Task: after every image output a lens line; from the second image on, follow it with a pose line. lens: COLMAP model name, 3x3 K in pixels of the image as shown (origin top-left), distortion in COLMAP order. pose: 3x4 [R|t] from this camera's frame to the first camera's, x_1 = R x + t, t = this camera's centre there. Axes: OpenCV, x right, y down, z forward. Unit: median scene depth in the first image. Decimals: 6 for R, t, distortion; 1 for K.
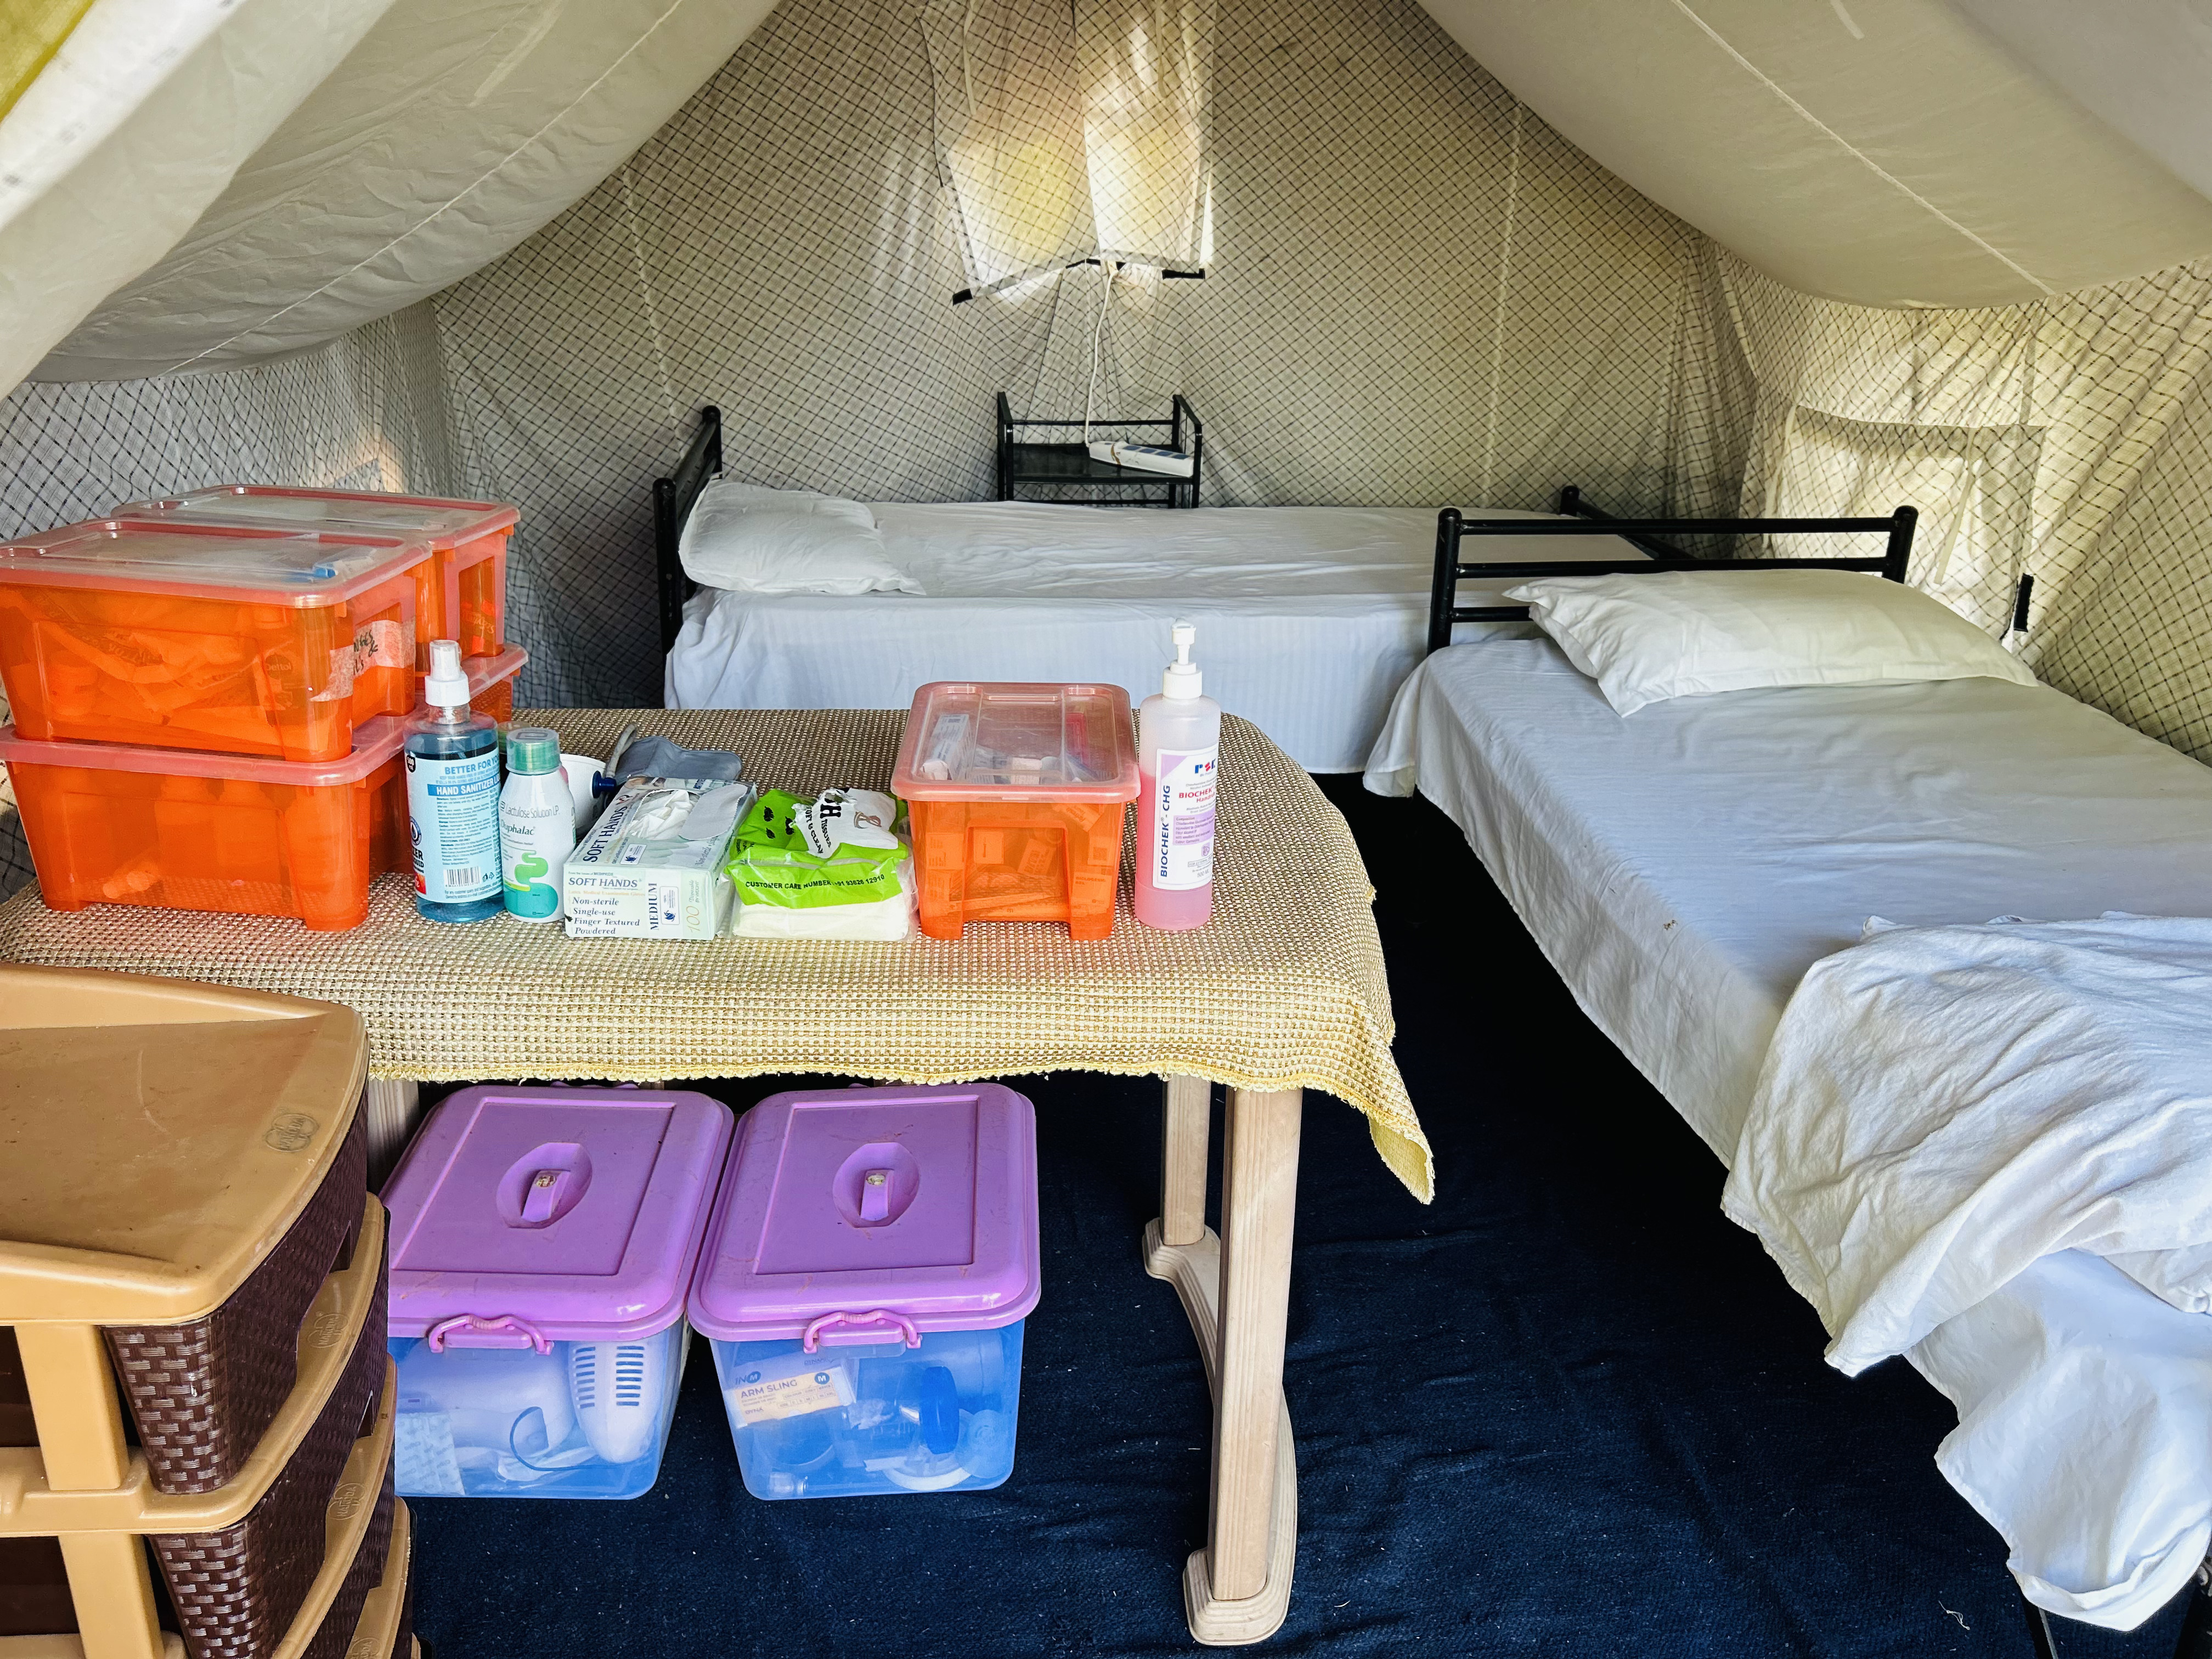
lens RADIAL K [[1663.8, 0, 1115.1], [0, 1663.8, 828.7], [0, 0, 1]] dist [0.006753, 0.000569]
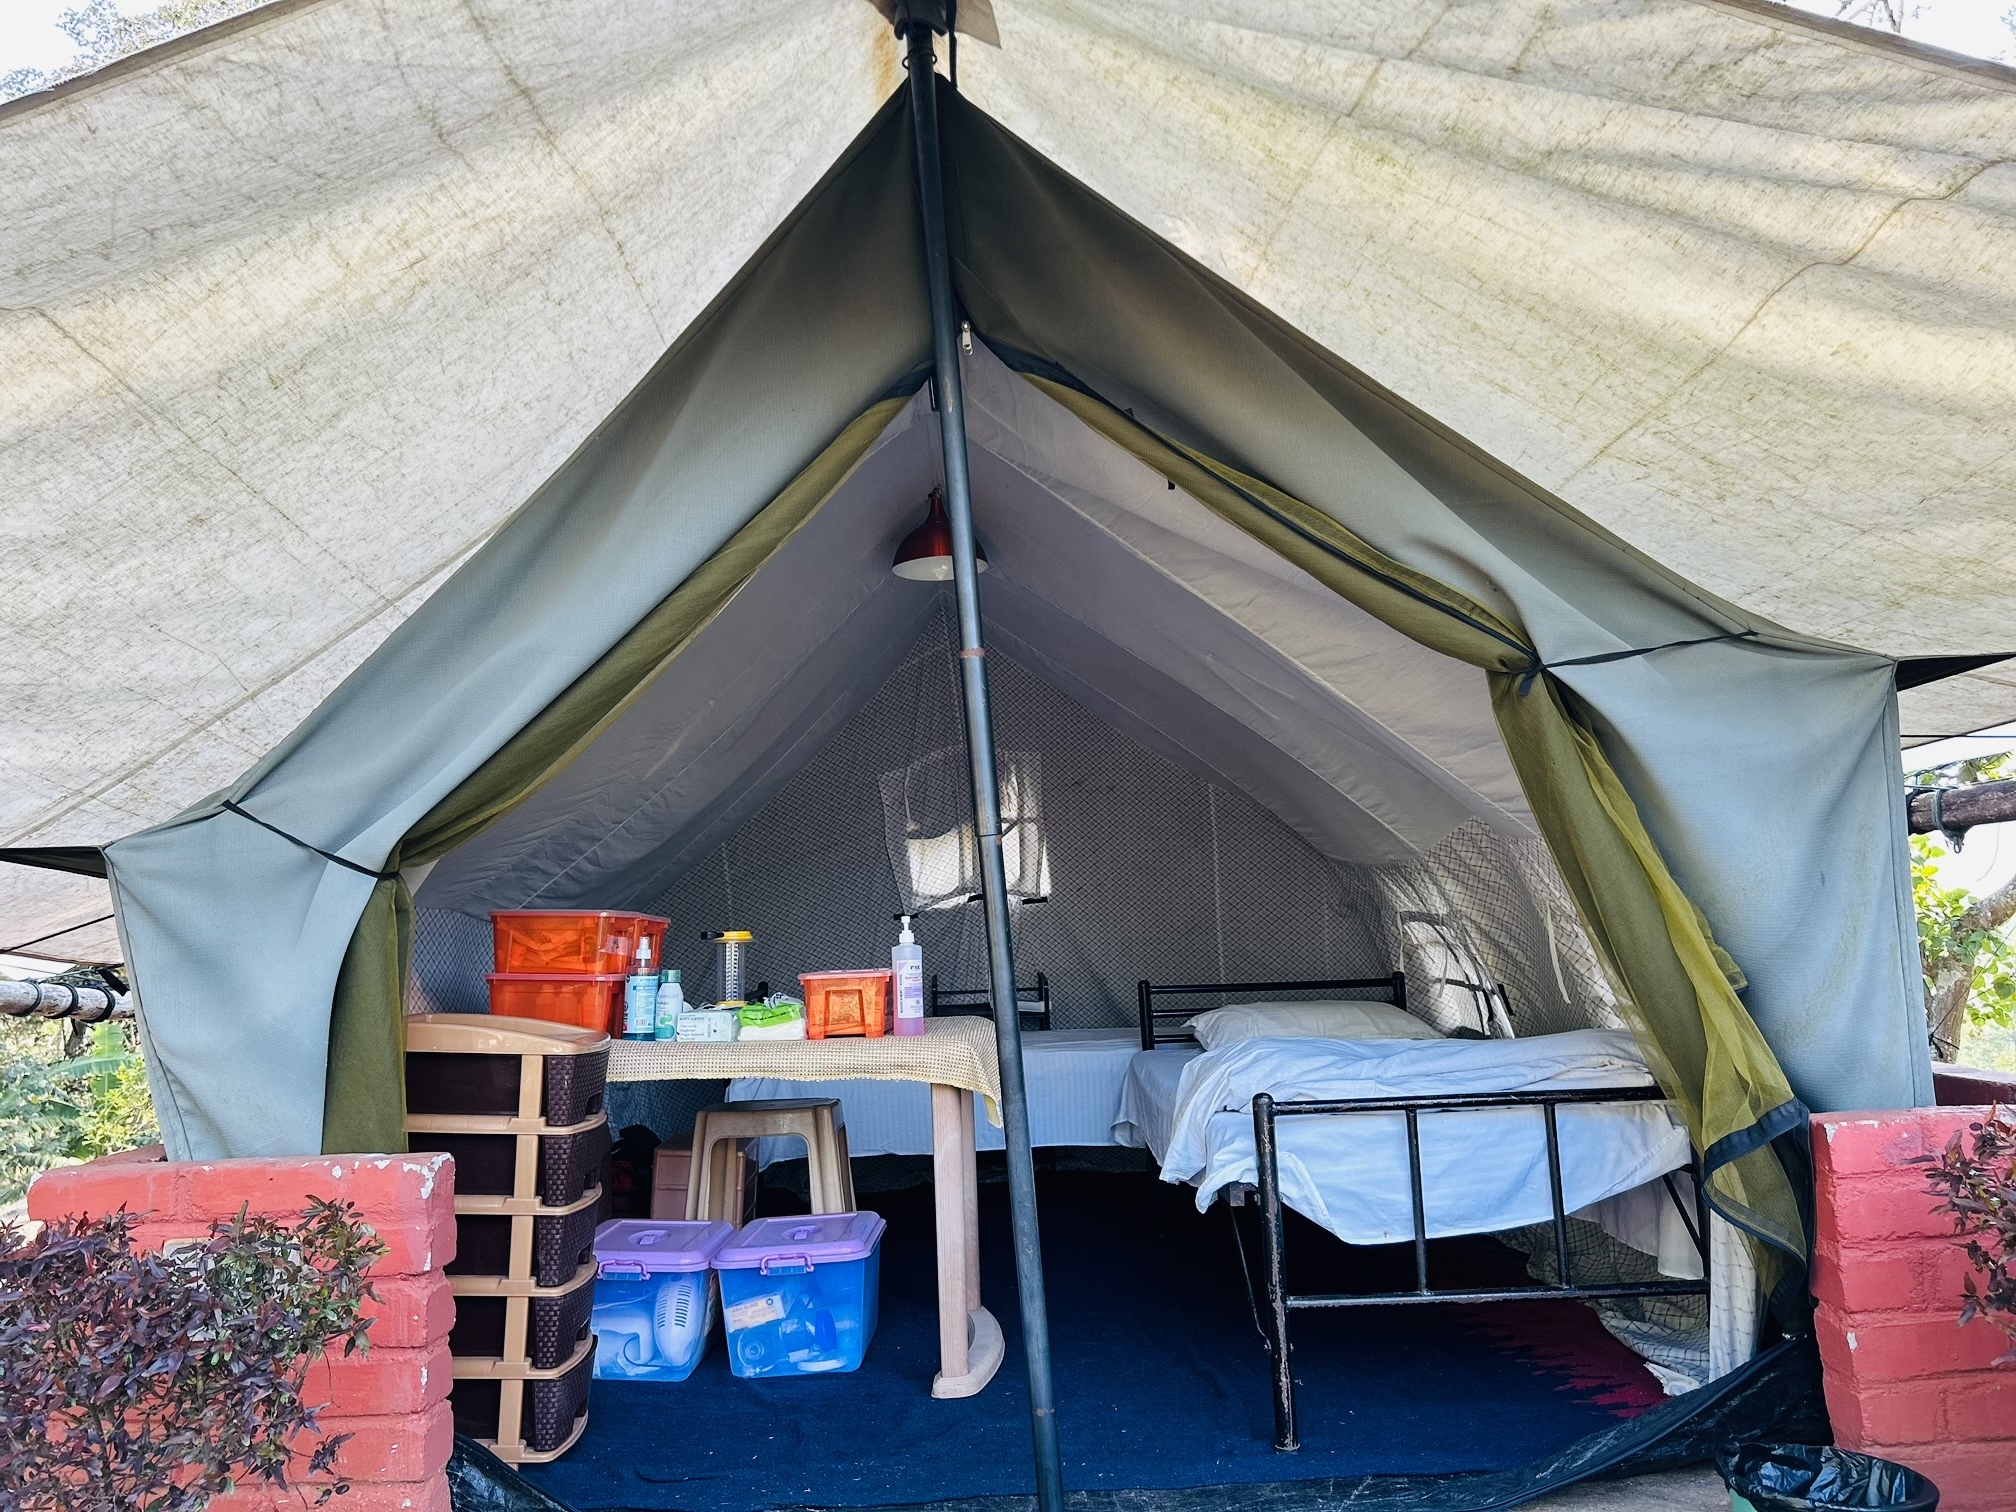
lens RADIAL K [[1516.3, 0, 1006.6], [0, 1516.3, 753.8], [0, 0, 1]] dist [0.006753, 0.000569]
pose [[0.993898, -0.068335, -0.086590, 0.433918], [0.016970, 0.870379, -0.492090, 0.861384], [0.108993, 0.487618, 0.866227, -1.261023]]
